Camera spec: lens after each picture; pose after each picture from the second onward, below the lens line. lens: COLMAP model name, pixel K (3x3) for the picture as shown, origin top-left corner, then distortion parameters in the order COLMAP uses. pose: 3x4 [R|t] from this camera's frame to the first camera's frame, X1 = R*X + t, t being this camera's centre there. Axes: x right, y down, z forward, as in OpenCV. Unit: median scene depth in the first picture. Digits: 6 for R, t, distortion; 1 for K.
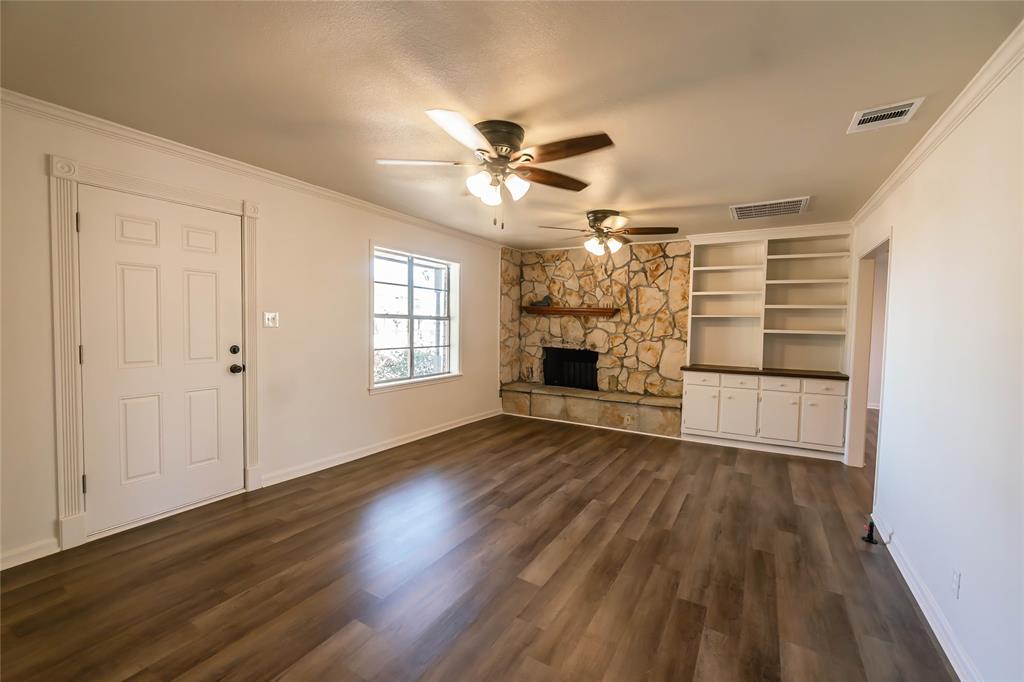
lens RADIAL K [[451.6, 0, 503.7], [0, 451.6, 343.3], [0, 0, 1]] dist [0.000987, -0.000846]
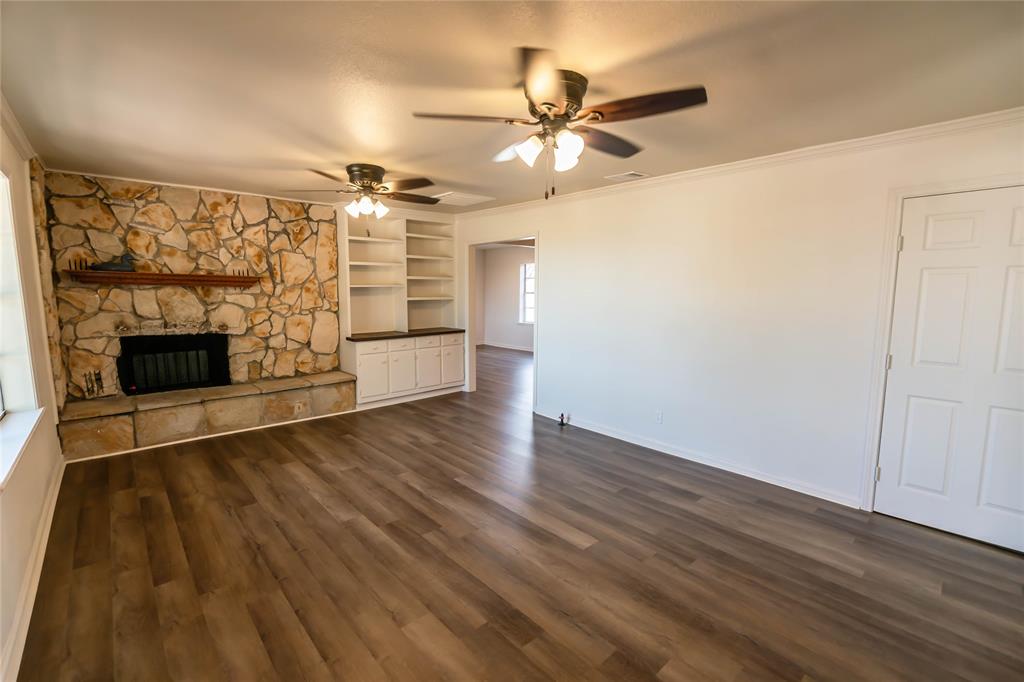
lens RADIAL K [[451.6, 0, 506.1], [0, 451.6, 341.9], [0, 0, 1]] dist [0.000987, -0.000846]
pose [[0.296099, -0.132404, 0.945936, -0.397548], [0.049213, 0.991145, 0.123327, -0.041353], [-0.953889, 0.010035, 0.299993, 0.352813]]
